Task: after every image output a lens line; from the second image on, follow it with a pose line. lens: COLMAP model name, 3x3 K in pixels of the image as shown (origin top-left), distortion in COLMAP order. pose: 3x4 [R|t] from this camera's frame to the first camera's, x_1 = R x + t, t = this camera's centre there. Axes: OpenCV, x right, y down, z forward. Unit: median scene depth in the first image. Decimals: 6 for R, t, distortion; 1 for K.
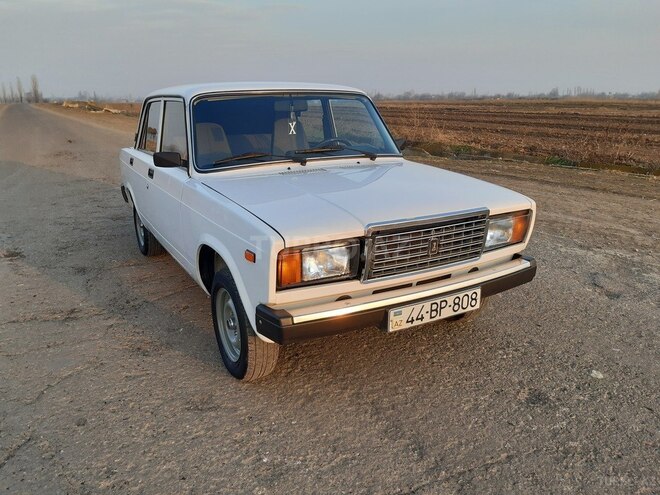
lens RADIAL K [[521.3, 0, 321.8], [0, 521.3, 249.7], [0, 0, 1]] dist [0.034787, -0.075119]
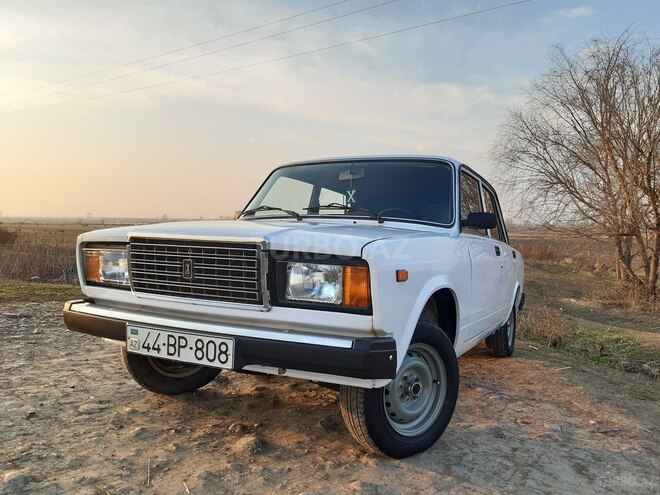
lens RADIAL K [[521.3, 0, 327.3], [0, 521.3, 249.4], [0, 0, 1]] dist [0.034787, -0.075119]
pose [[0.560412, 0.037167, -0.827379, 1.014883], [-0.289465, 0.944780, -0.153624, 0.027822], [0.775982, 0.325590, 0.540225, 0.681800]]
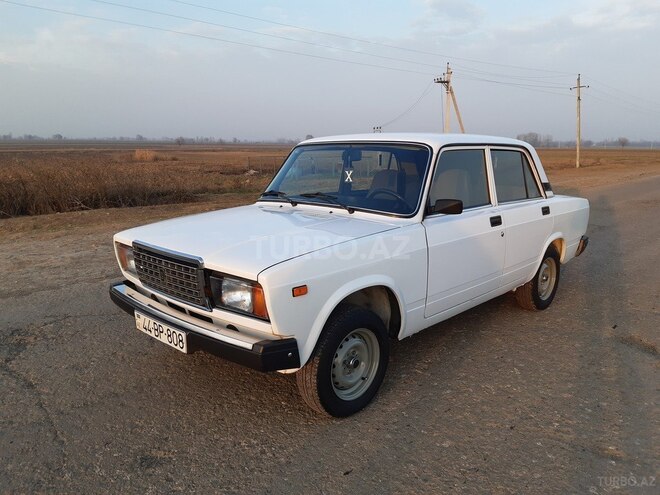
lens RADIAL K [[521.3, 0, 316.1], [0, 521.3, 239.3], [0, 0, 1]] dist [0.034787, -0.075119]
pose [[0.282863, 0.180037, -0.942112, 1.337565], [-0.272967, 0.956720, 0.100872, -0.281294], [0.919498, 0.228633, 0.319765, 0.893906]]
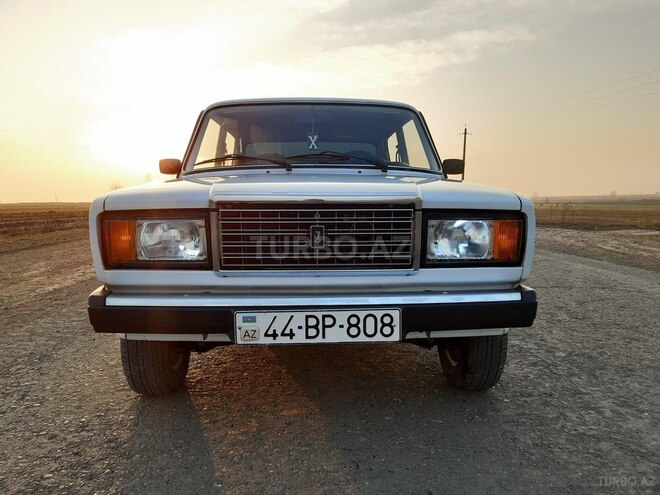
lens RADIAL K [[521.3, 0, 329.6], [0, 521.3, 249.3], [0, 0, 1]] dist [0.034787, -0.075119]
pose [[0.896879, 0.056041, -0.438711, 0.530657], [-0.135987, 0.978830, -0.152970, 0.115684], [0.420851, 0.196855, 0.885513, 0.357284]]
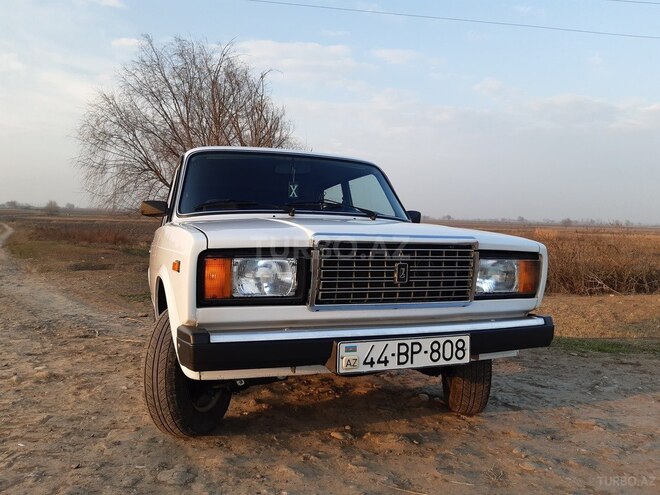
lens RADIAL K [[521.3, 0, 326.3], [0, 521.3, 243.9], [0, 0, 1]] dist [0.034787, -0.075119]
pose [[0.988416, 0.022136, -0.150145, 0.211549], [-0.065239, 0.955211, -0.288644, 0.189331], [0.137031, 0.295095, 0.945590, 0.184889]]
